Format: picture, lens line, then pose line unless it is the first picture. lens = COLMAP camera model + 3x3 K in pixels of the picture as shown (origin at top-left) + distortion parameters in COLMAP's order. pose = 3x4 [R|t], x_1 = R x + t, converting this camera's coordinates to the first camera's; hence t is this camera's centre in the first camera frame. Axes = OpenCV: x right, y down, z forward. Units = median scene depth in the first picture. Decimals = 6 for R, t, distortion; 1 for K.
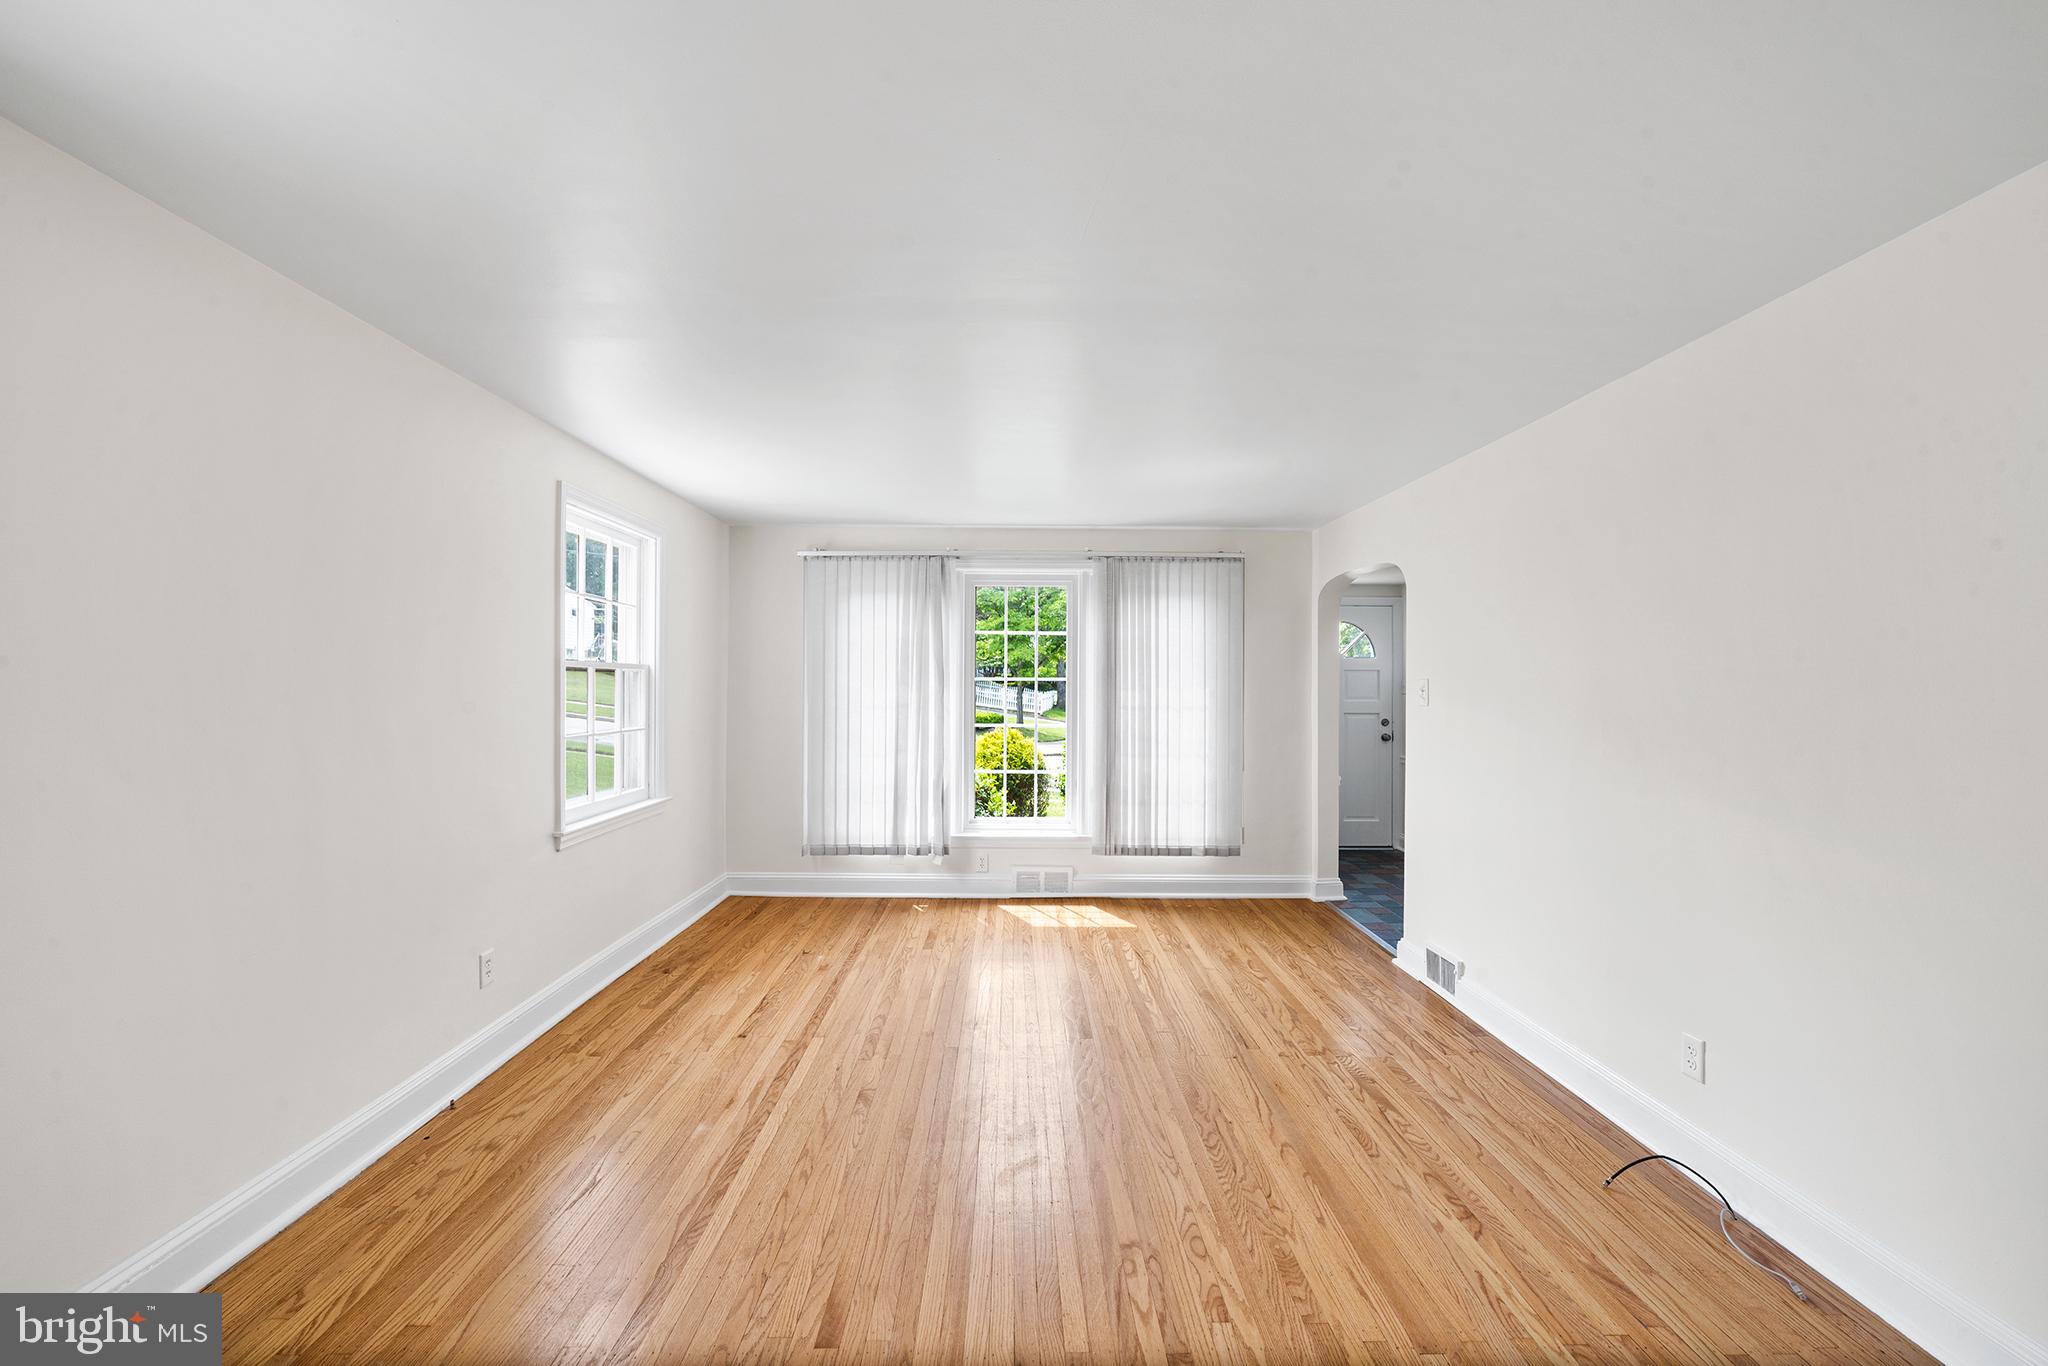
lens RADIAL K [[832.1, 0, 1022.6], [0, 832.1, 679.7], [0, 0, 1]] dist [0.001479, -0.000408]
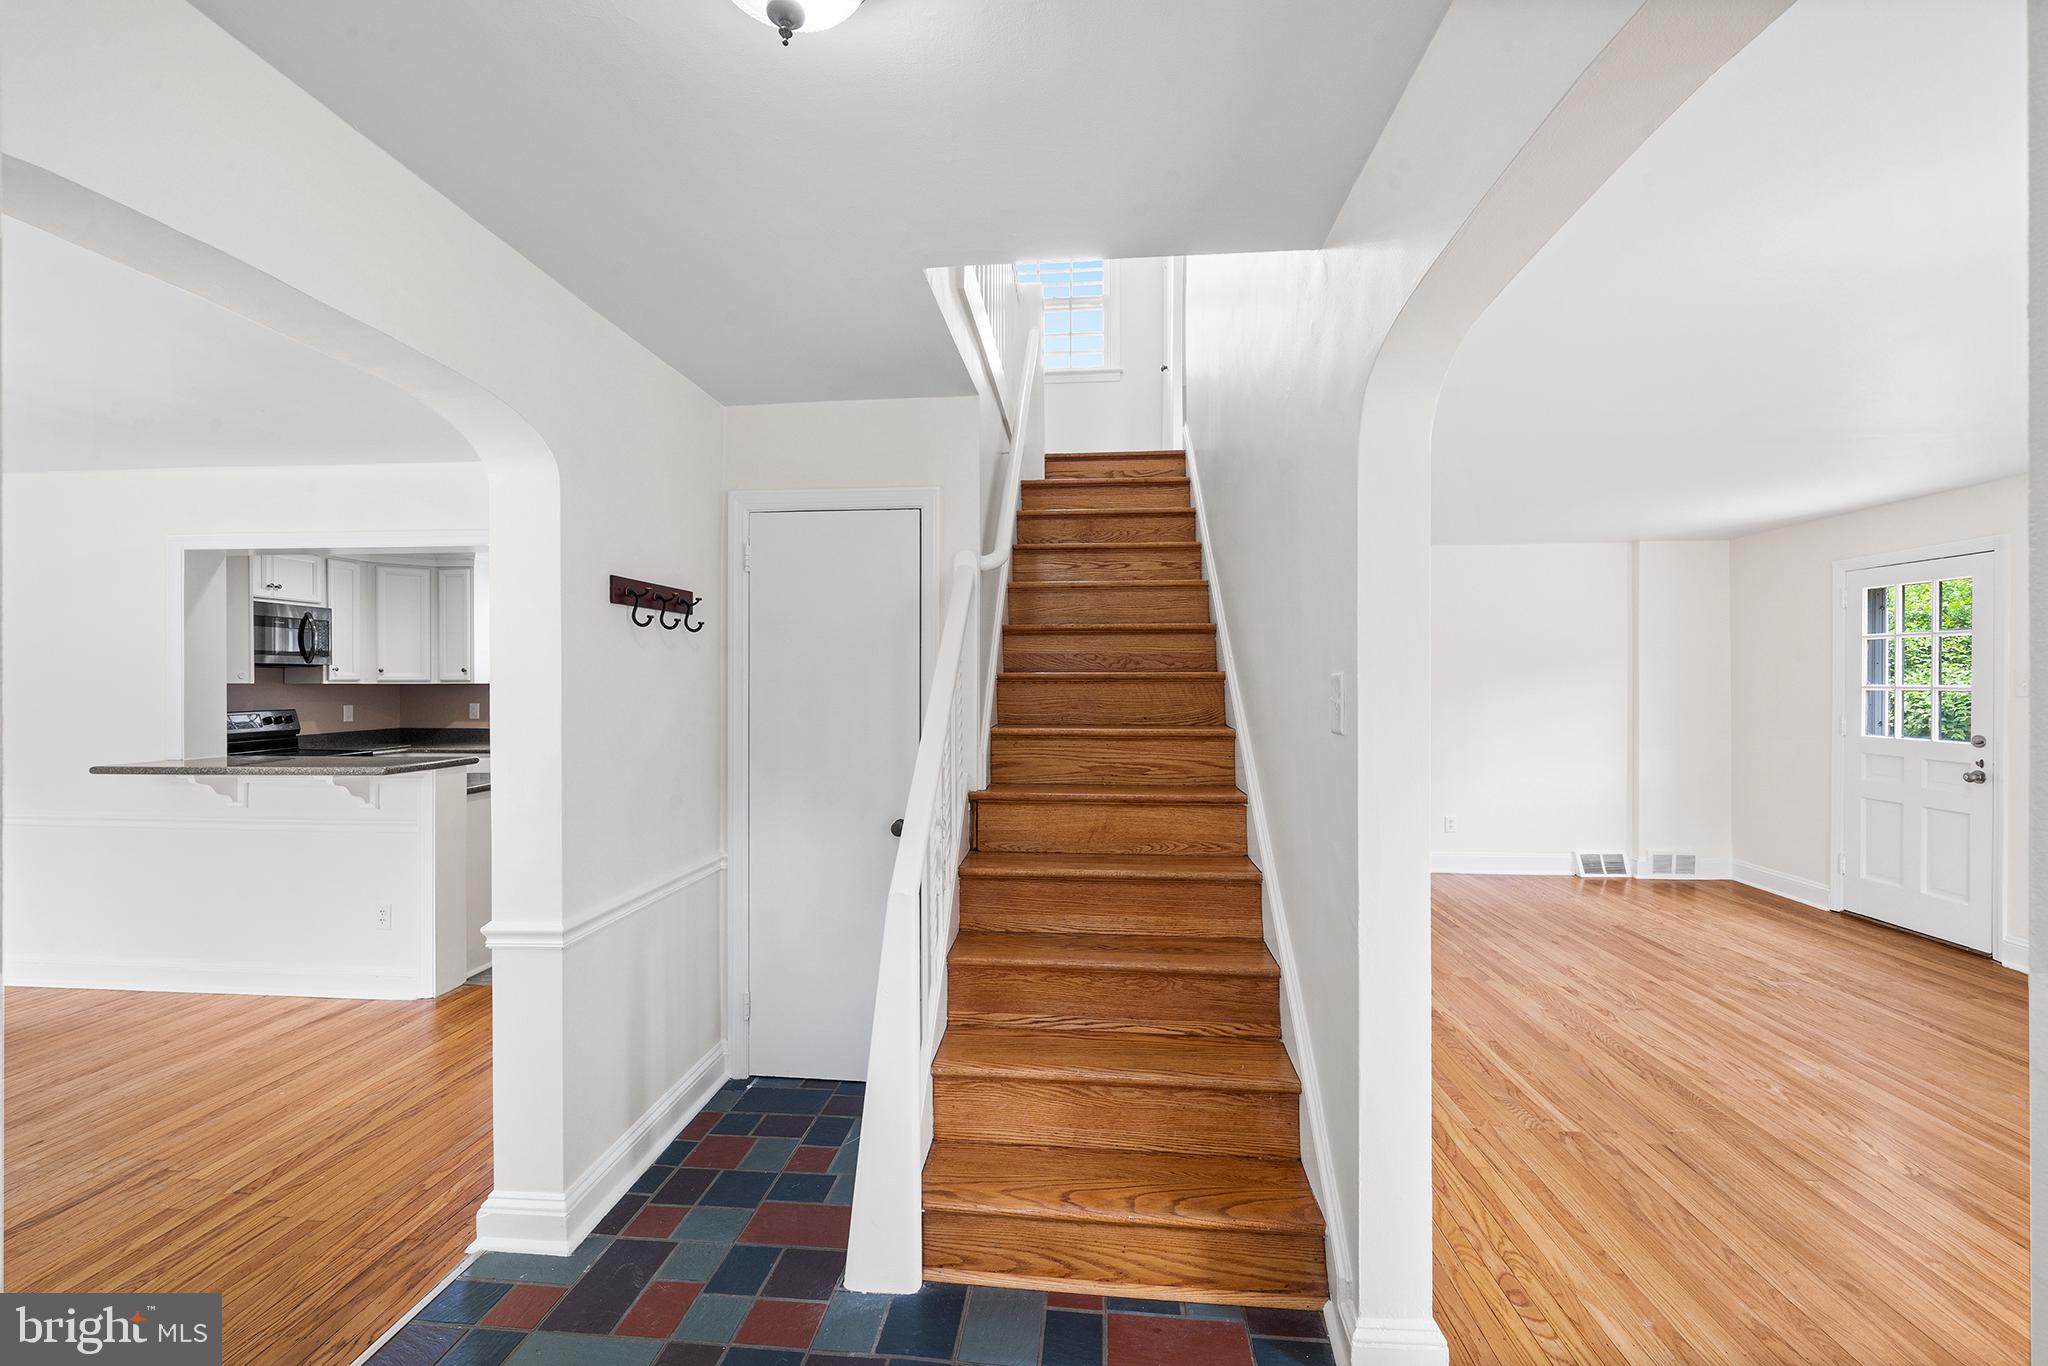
lens RADIAL K [[832.1, 0, 1025.1], [0, 832.1, 678.1], [0, 0, 1]] dist [0.001479, -0.000408]
pose [[-0.995384, -0.003012, 0.095930, 0.525876], [-0.004116, 0.999927, -0.011322, 0.004194], [-0.095889, -0.011664, -0.995324, 1.213897]]
